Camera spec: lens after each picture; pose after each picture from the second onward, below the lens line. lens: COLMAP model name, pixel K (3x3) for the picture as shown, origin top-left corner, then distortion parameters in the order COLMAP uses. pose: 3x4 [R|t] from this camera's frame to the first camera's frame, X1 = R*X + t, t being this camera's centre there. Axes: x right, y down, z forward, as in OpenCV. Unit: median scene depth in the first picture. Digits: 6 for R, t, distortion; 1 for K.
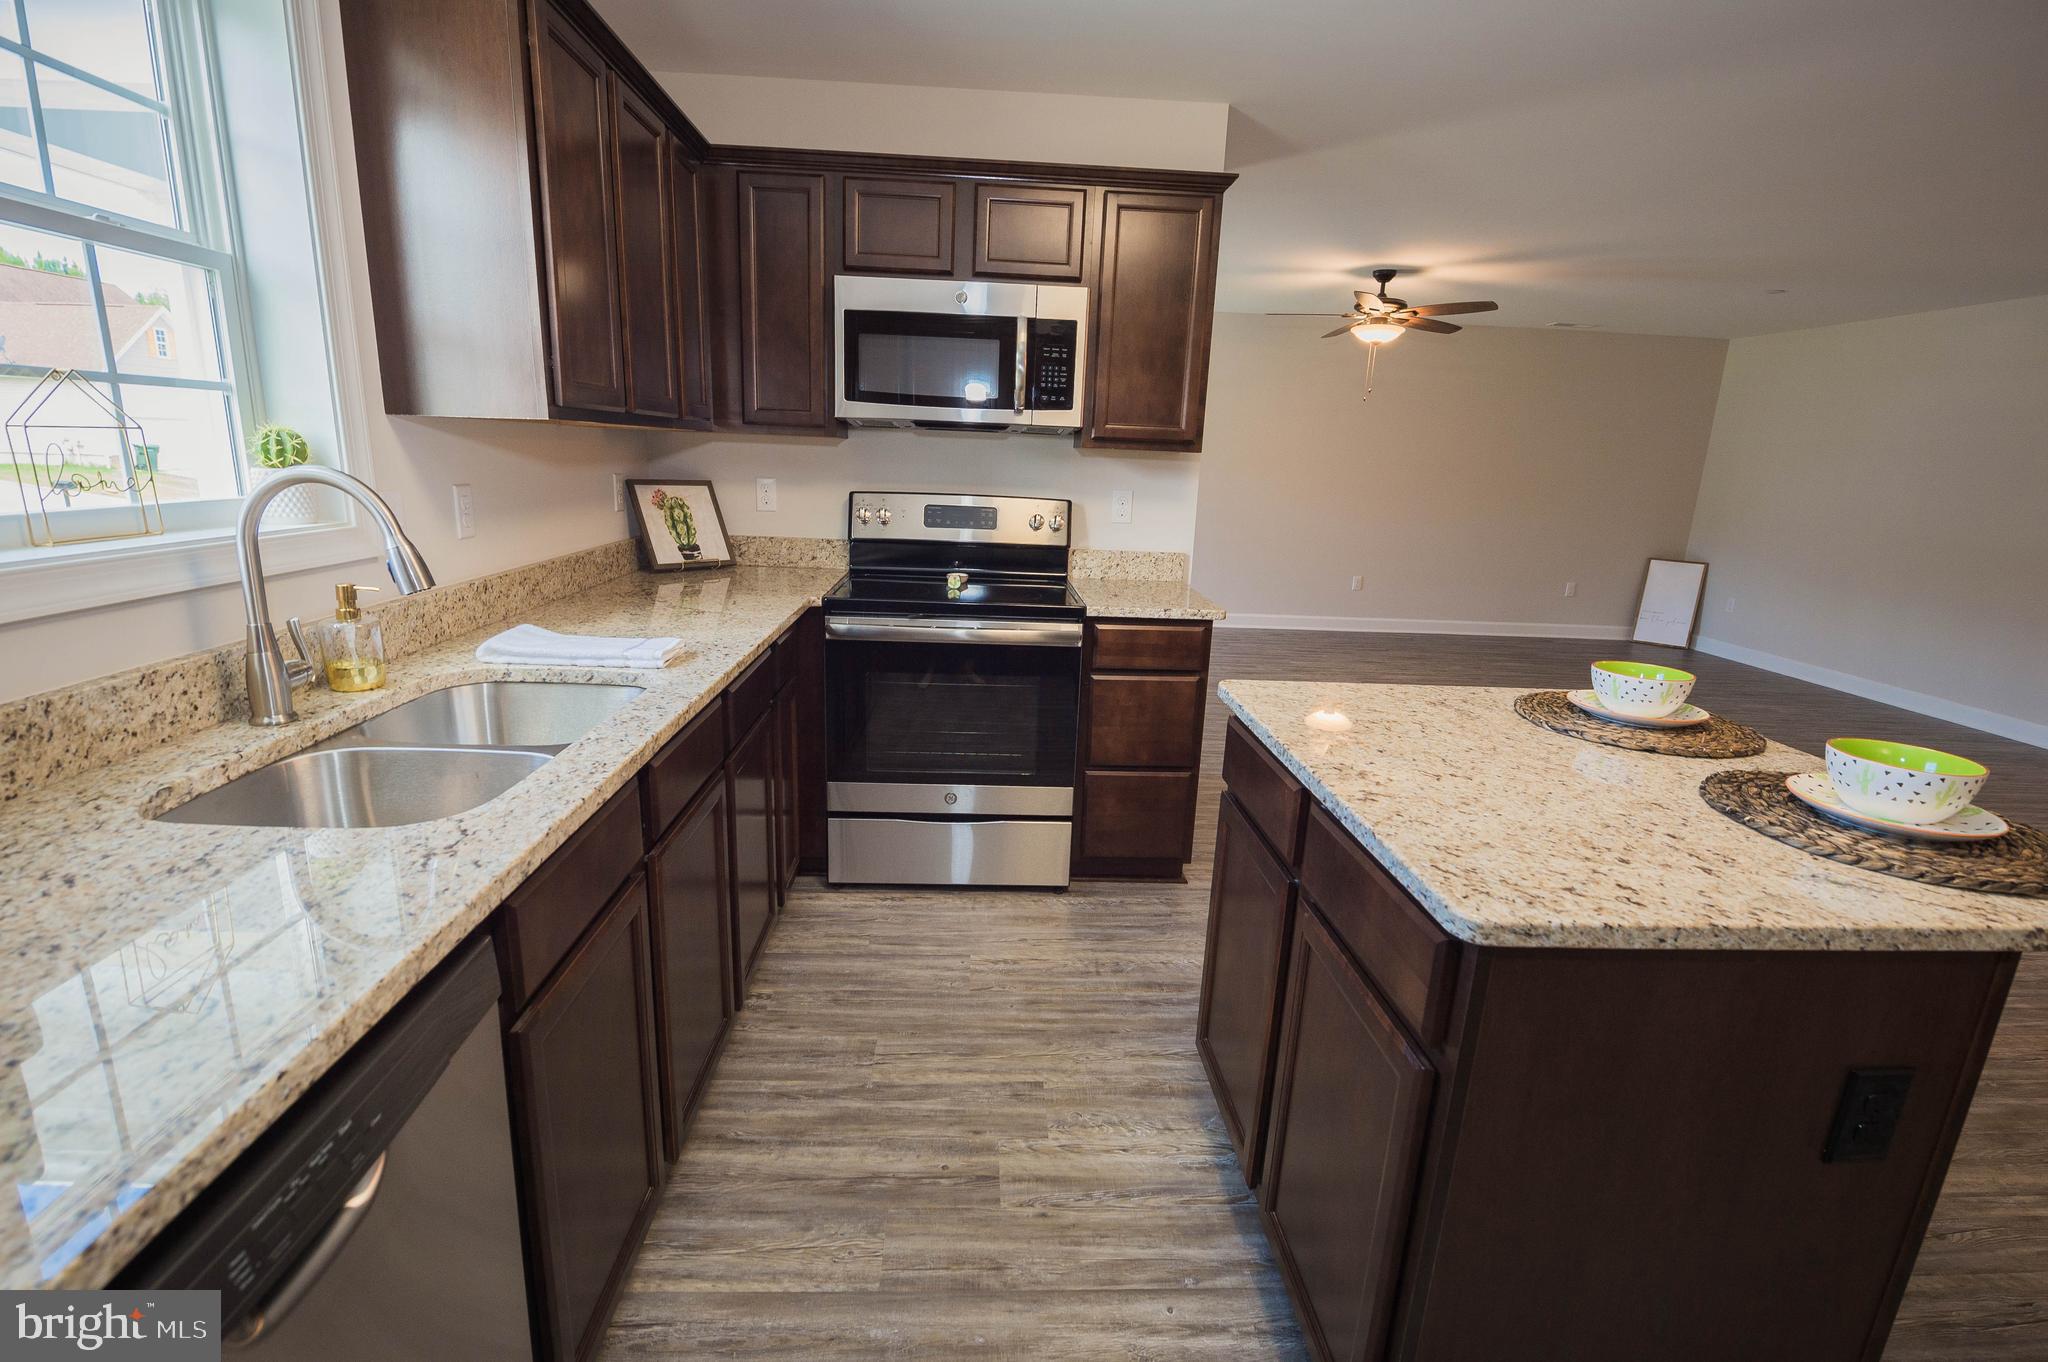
lens RADIAL K [[932.8, 0, 1017.3], [0, 932.8, 685.9], [0, 0, 1]] dist [-0.012659, -0.001979]
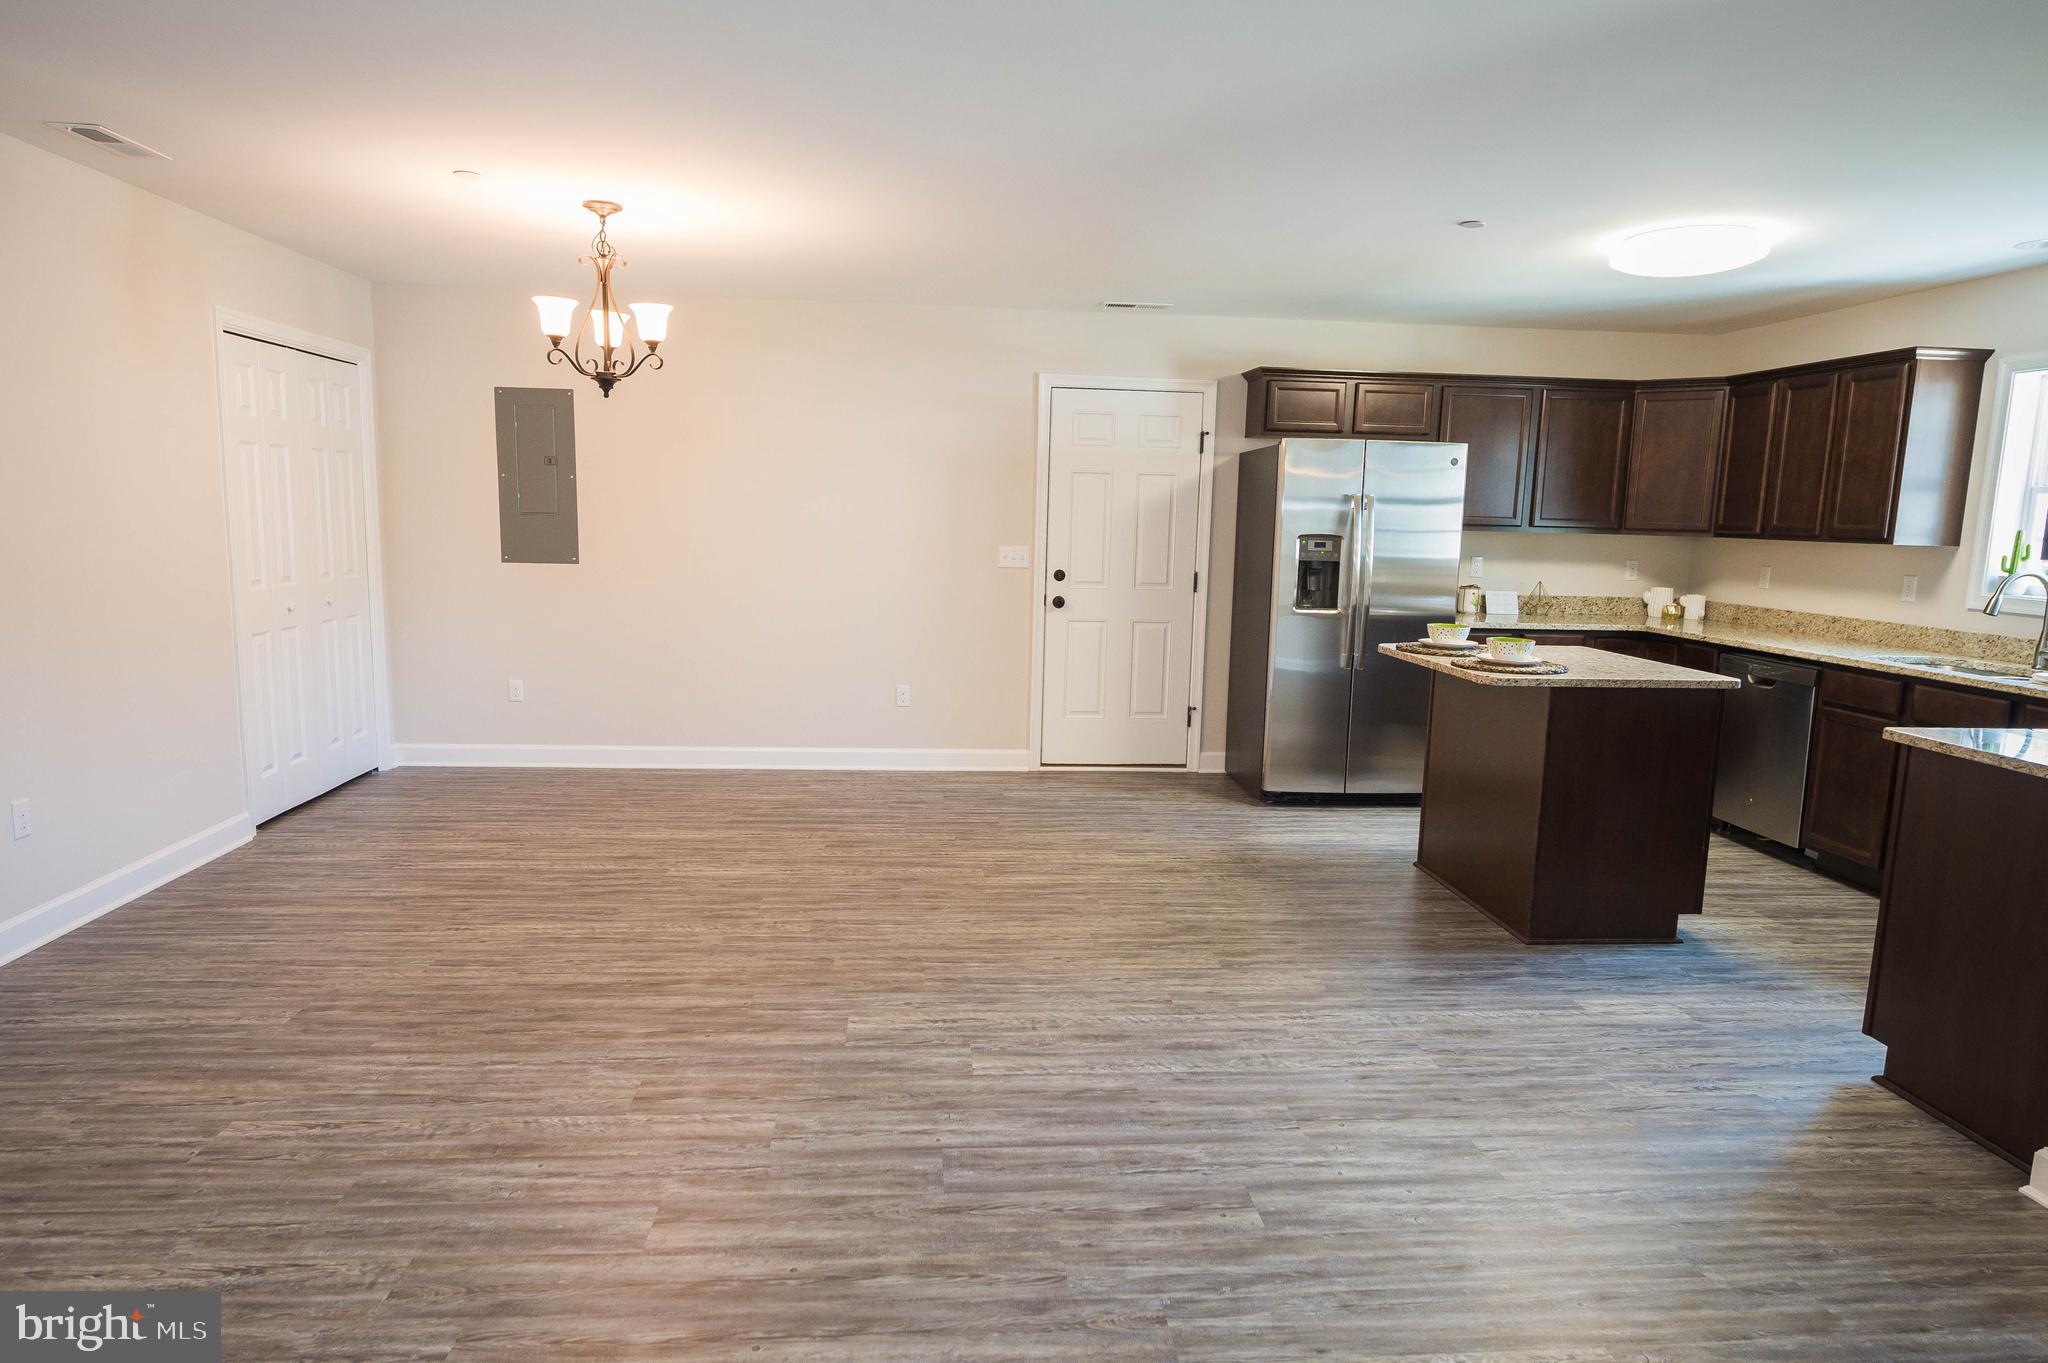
lens RADIAL K [[1197.7, 0, 1018.9], [0, 1197.7, 685.8], [0, 0, 1]] dist [-0.002154, -0.001235]
pose [[-0.997115, -0.057063, -0.050064, 1.713645], [-0.071836, 0.922482, 0.379297, -0.760351], [0.024540, 0.381799, -0.923920, 3.133695]]
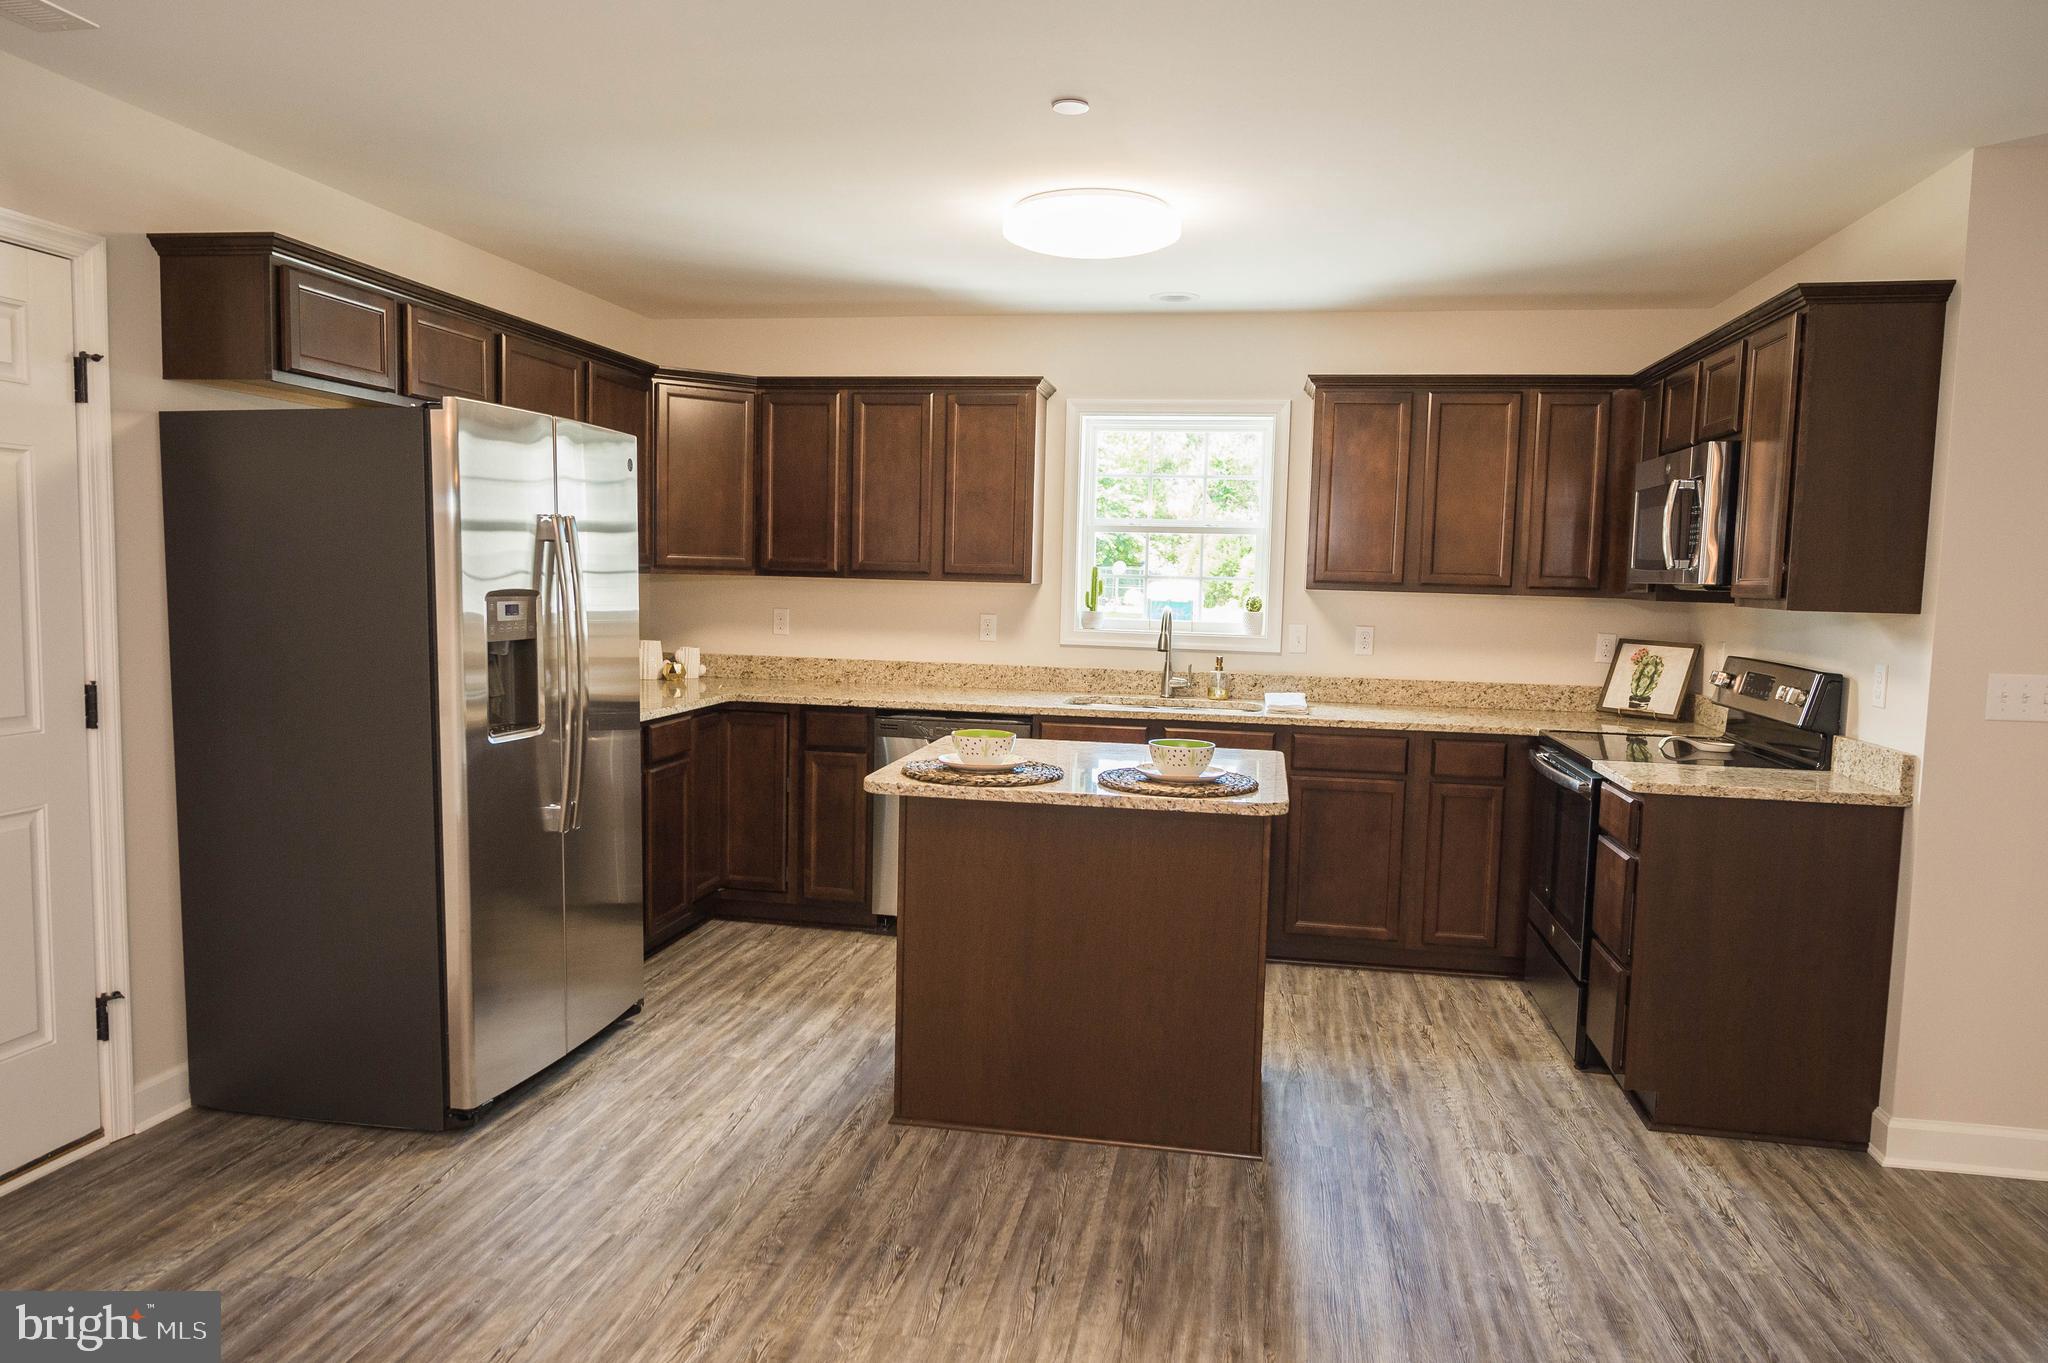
lens RADIAL K [[1319.7, 0, 1016.9], [0, 1319.7, 680.9], [0, 0, 1]] dist [0.001048, 0.000301]
pose [[-0.224345, 0.037498, -0.973788, 2.426635], [-0.269750, 0.957825, 0.099030, -0.215671], [0.936432, 0.284896, -0.204768, 1.068043]]
